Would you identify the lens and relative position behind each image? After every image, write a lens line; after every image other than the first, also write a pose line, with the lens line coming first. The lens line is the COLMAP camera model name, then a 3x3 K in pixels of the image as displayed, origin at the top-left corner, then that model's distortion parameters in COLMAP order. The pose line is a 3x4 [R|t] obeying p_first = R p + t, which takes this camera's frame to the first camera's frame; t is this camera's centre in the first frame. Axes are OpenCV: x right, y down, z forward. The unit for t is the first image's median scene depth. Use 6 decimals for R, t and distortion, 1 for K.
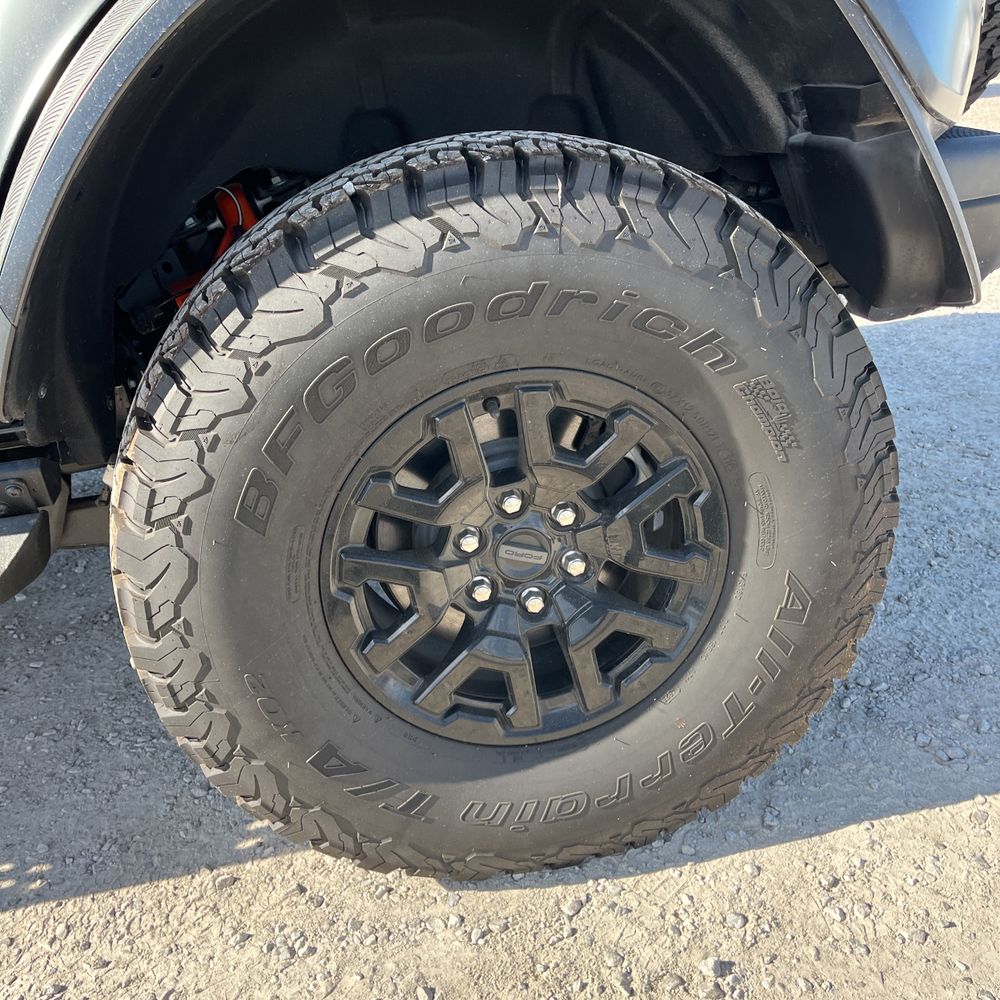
lens RADIAL K [[1027.6, 0, 500.0], [0, 1027.6, 500.0], [0, 0, 1]] dist [0.084961, -0.151968]
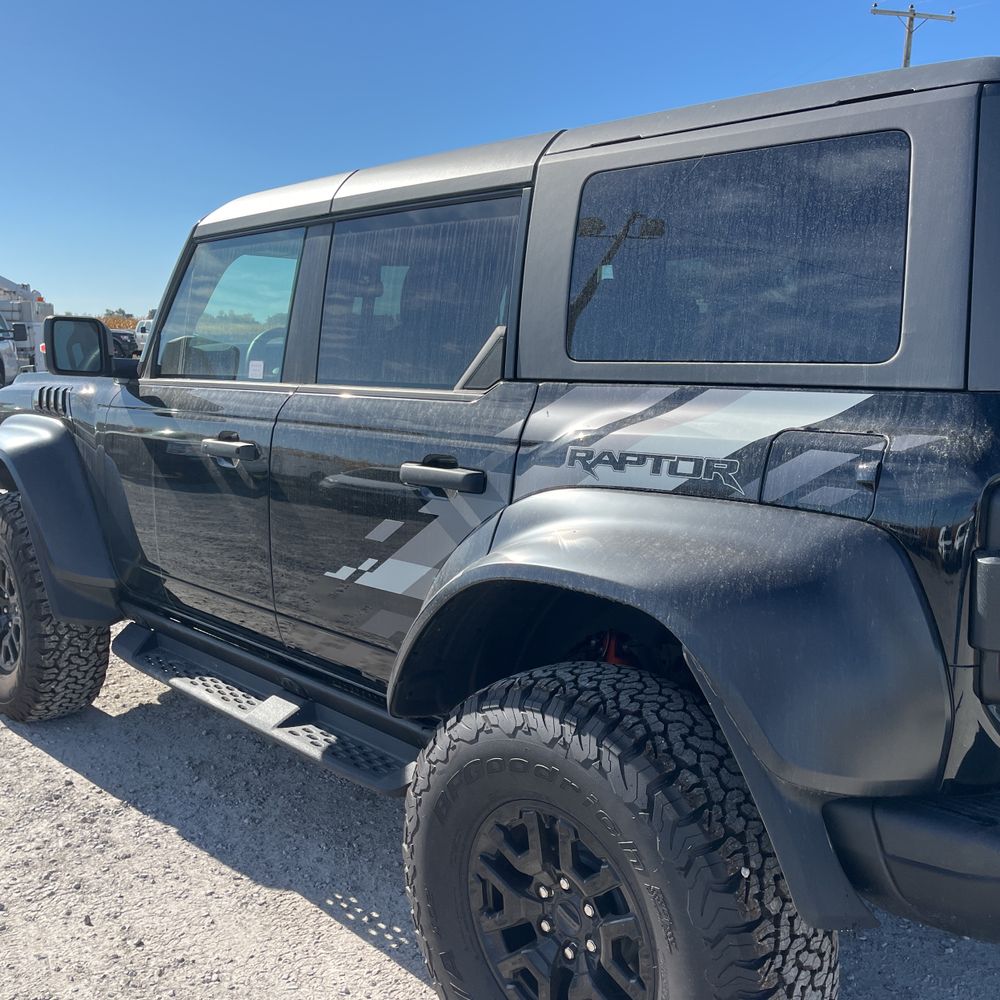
lens RADIAL K [[1015.0, 0, 501.3], [0, 1015.0, 513.6], [0, 0, 1]] dist [0.030614, -0.019177]
pose [[0.546050, 0.236795, -0.803590, 1.304159], [-0.392991, 0.919534, 0.003918, -0.587230], [0.739856, 0.313665, 0.595170, -0.265834]]
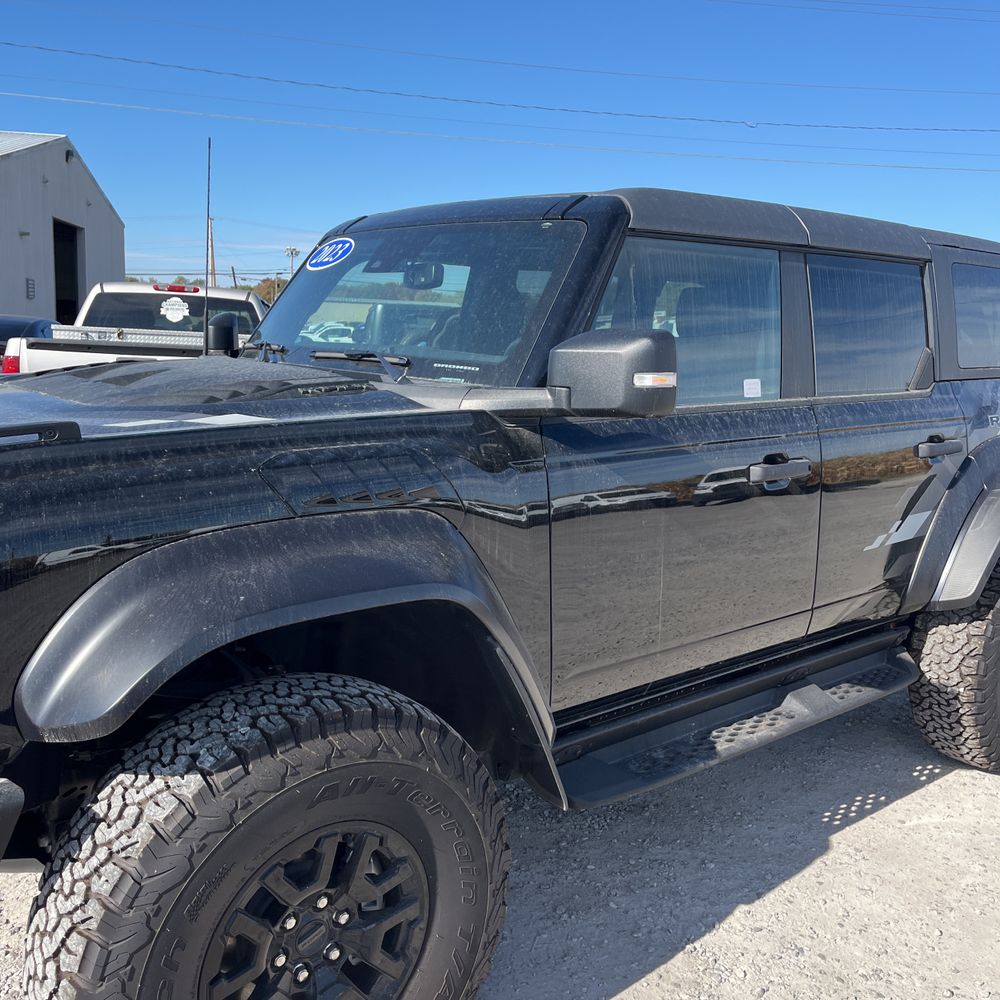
lens RADIAL K [[998.5, 0, 500.0], [0, 998.5, 500.0], [0, 0, 1]] dist [0.037251, -0.023035]
pose [[0.865525, 0.038068, 0.499416, -3.490708], [0.091468, 0.968326, -0.232332, 0.205526], [-0.492442, 0.246770, 0.834629, -1.082629]]
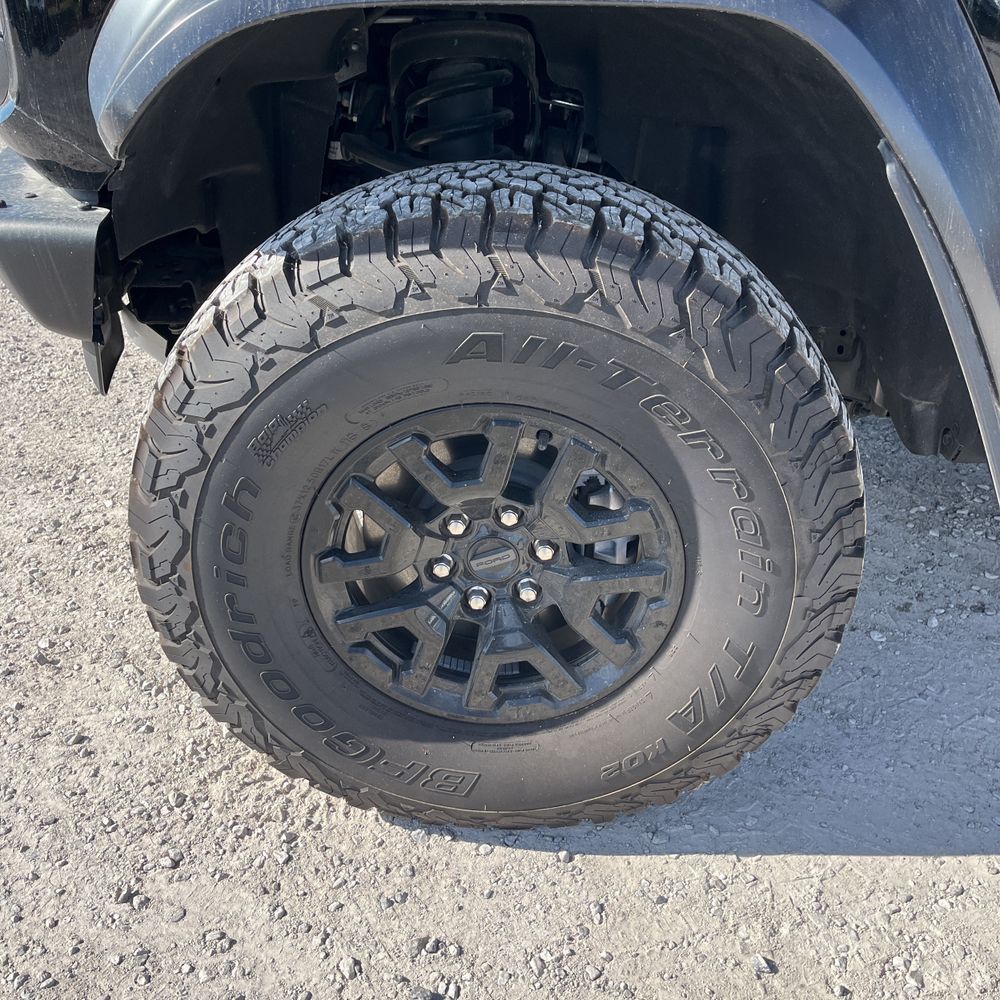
lens RADIAL K [[996.8, 0, 503.7], [0, 996.8, 498.4], [0, 0, 1]] dist [0.055291, -0.063973]
pose [[0.968995, 0.203653, -0.139909, -2.671690], [-0.184203, 0.972826, 0.140284, 0.269474], [0.164676, -0.110163, 0.980177, -0.399560]]
